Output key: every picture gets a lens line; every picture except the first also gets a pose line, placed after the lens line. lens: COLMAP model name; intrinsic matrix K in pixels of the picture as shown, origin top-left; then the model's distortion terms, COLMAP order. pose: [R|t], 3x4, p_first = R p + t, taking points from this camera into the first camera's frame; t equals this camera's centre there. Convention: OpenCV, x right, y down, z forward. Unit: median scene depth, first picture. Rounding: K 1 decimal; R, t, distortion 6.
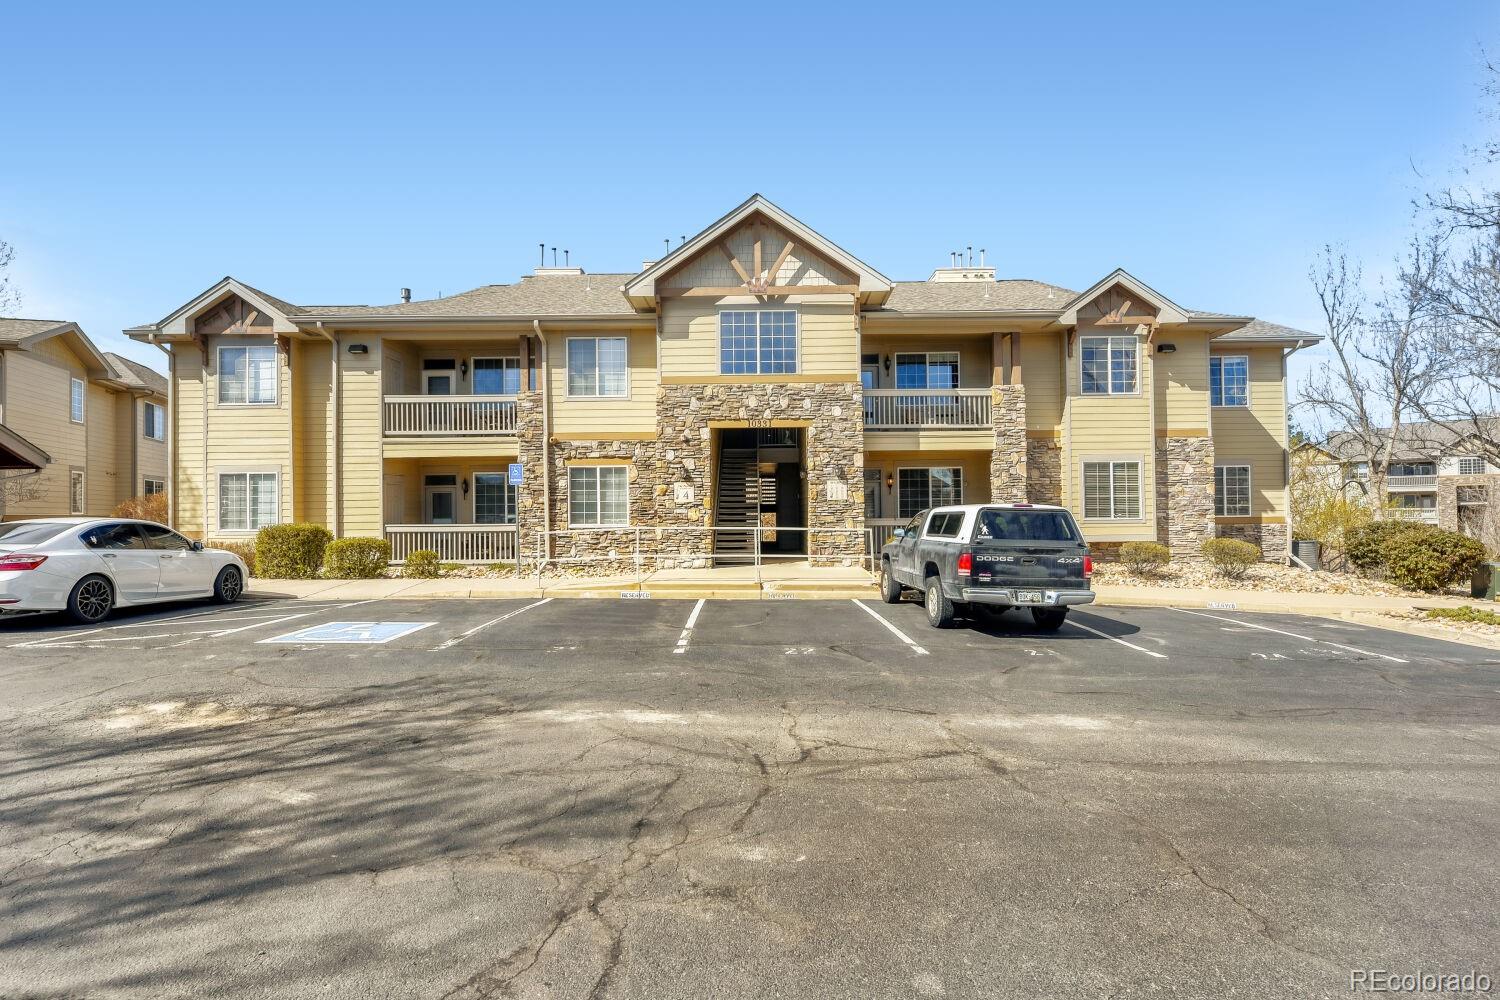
lens RADIAL K [[795.9, 0, 764.0], [0, 795.9, 502.9], [0, 0, 1]] dist [0.017151, -0.000525]
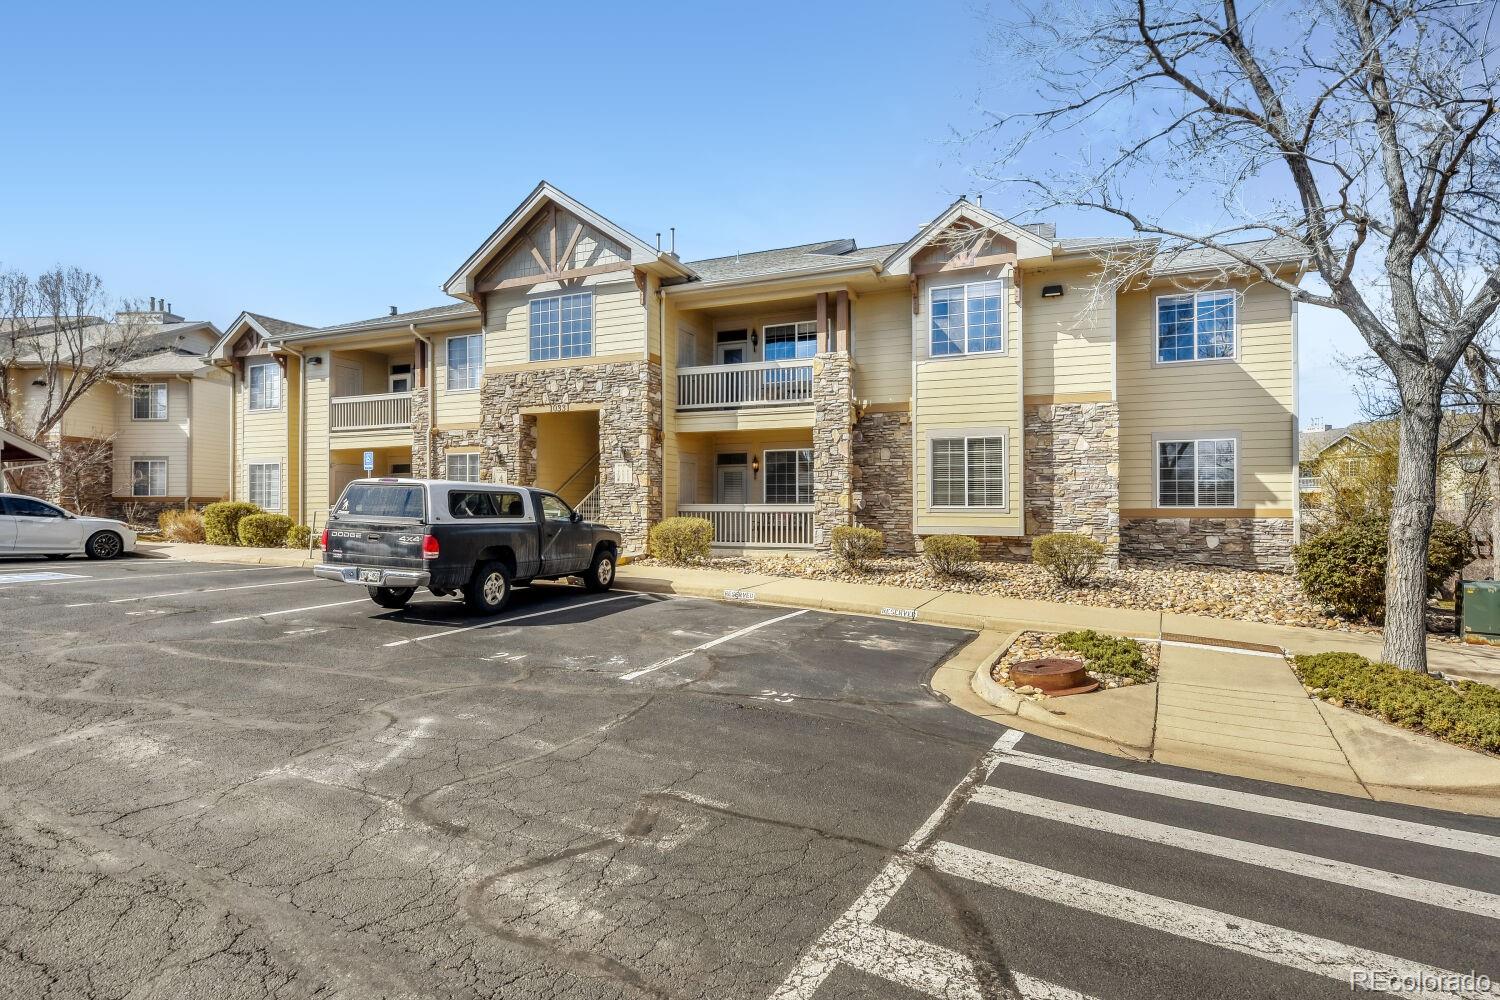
lens RADIAL K [[795.9, 0, 753.6], [0, 795.9, 498.9], [0, 0, 1]] dist [0.017151, -0.000525]
pose [[0.906792, 0.006484, -0.421529, 0.607805], [-0.006202, 0.999979, 0.002041, 0.011602], [0.421533, 0.000763, 0.906813, 0.176145]]
